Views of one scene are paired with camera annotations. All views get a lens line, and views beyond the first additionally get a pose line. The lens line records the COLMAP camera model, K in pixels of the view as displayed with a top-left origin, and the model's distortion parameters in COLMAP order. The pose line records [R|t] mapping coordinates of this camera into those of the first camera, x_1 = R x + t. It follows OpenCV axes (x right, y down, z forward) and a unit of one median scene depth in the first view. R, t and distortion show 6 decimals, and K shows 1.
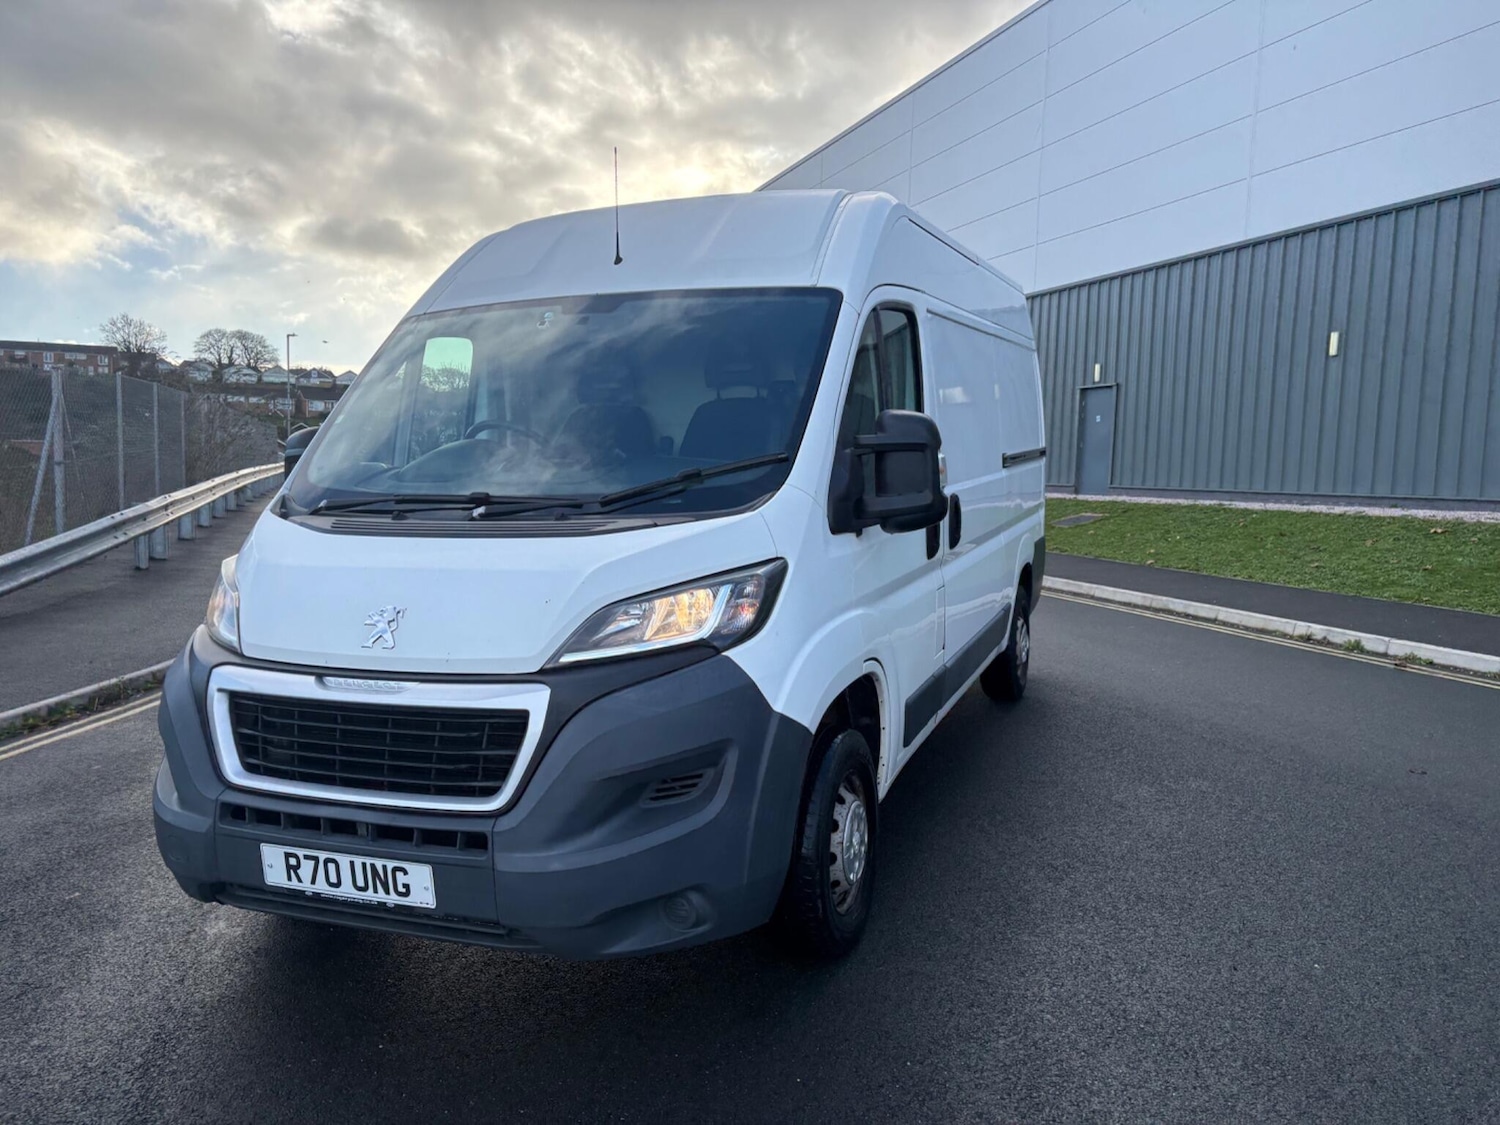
lens RADIAL K [[1125.3, 0, 763.3], [0, 1125.3, 561.5], [0, 0, 1]] dist [0.052794, -0.058522]
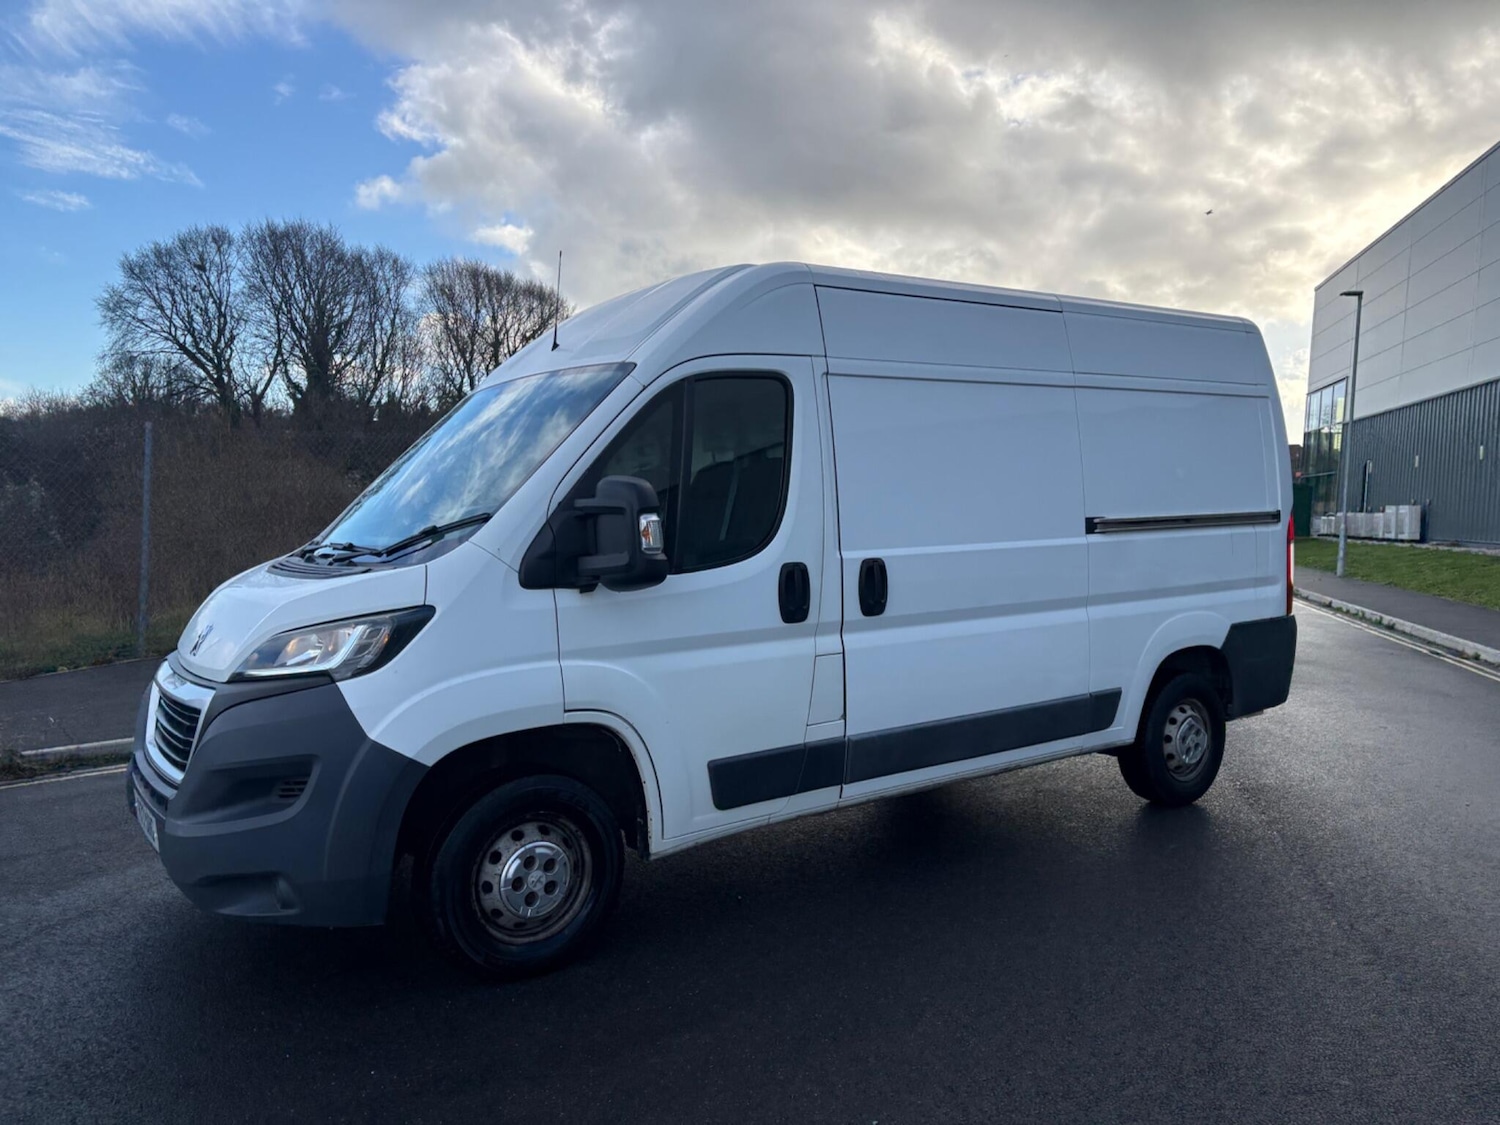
lens RADIAL K [[1136.0, 0, 779.1], [0, 1136.0, 547.4], [0, 0, 1]] dist [0.034433, 0.002697]
pose [[0.831174, 0.028783, -0.555267, 0.597678], [-0.062501, 0.997166, -0.041868, -0.022836], [0.552488, 0.069505, 0.830618, 0.147181]]
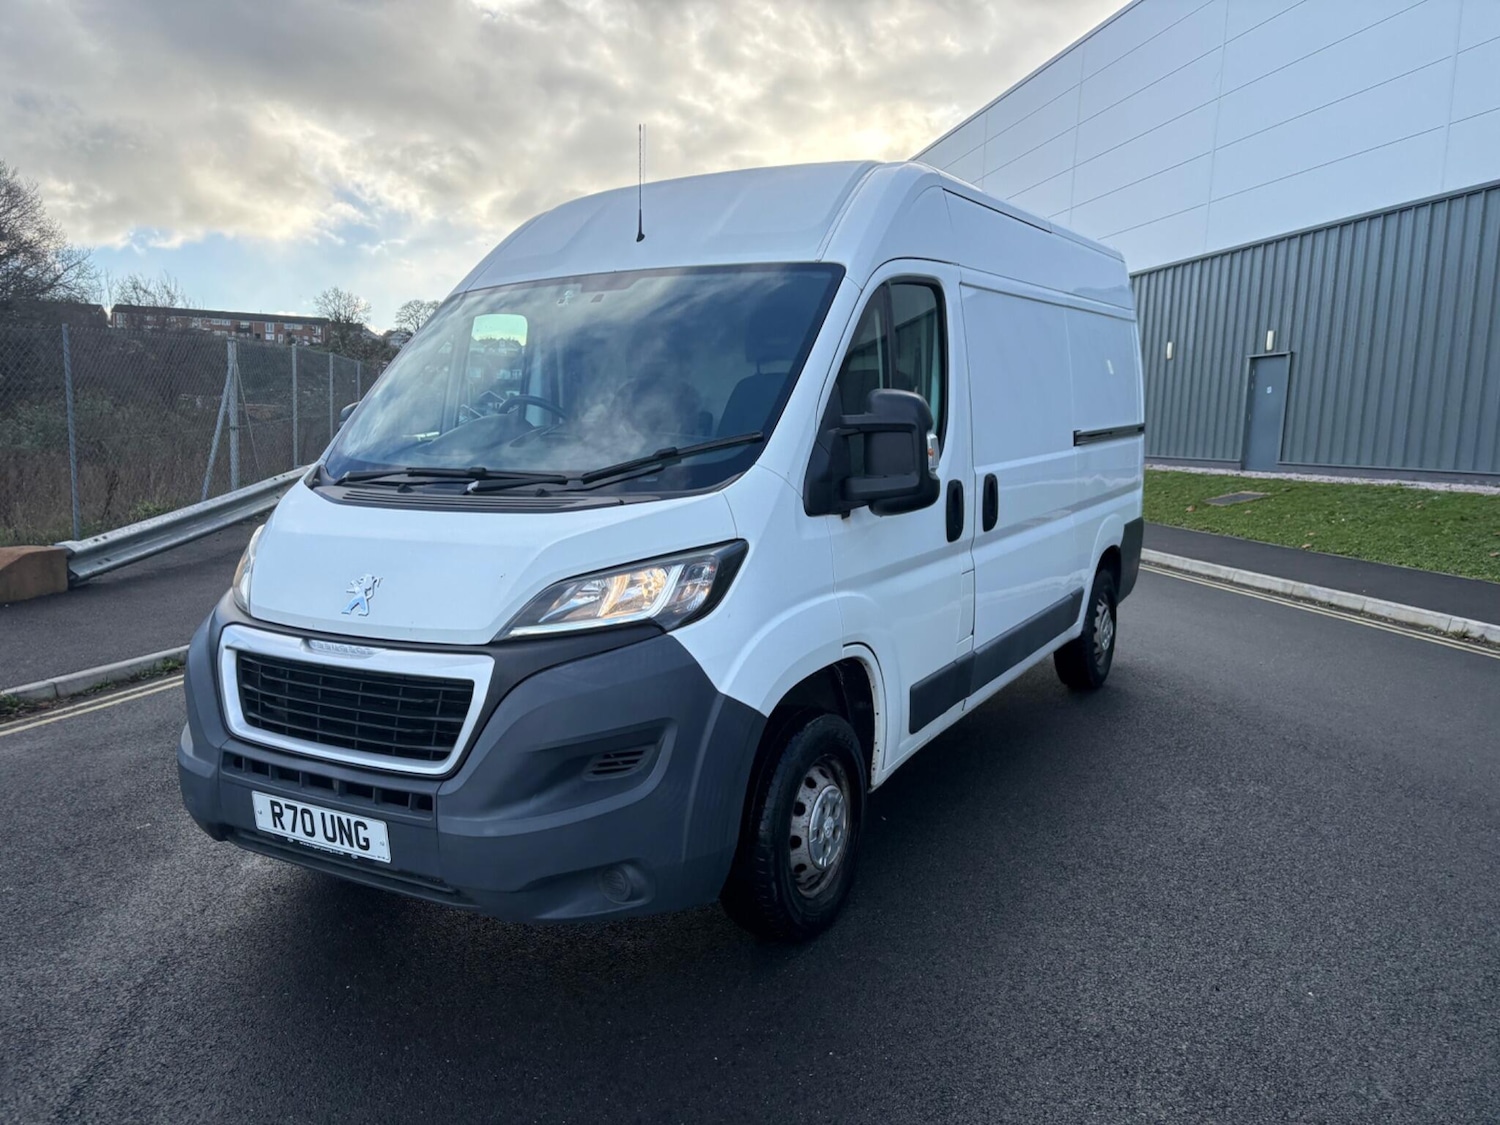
lens RADIAL K [[1127.8, 0, 746.2], [0, 1127.8, 558.4], [0, 0, 1]] dist [0.056833, -0.064938]
pose [[0.985939, 0.029724, -0.164441, 0.116287], [-0.025516, 0.999292, 0.027642, -0.008911], [0.165146, -0.023057, 0.986000, 0.009449]]
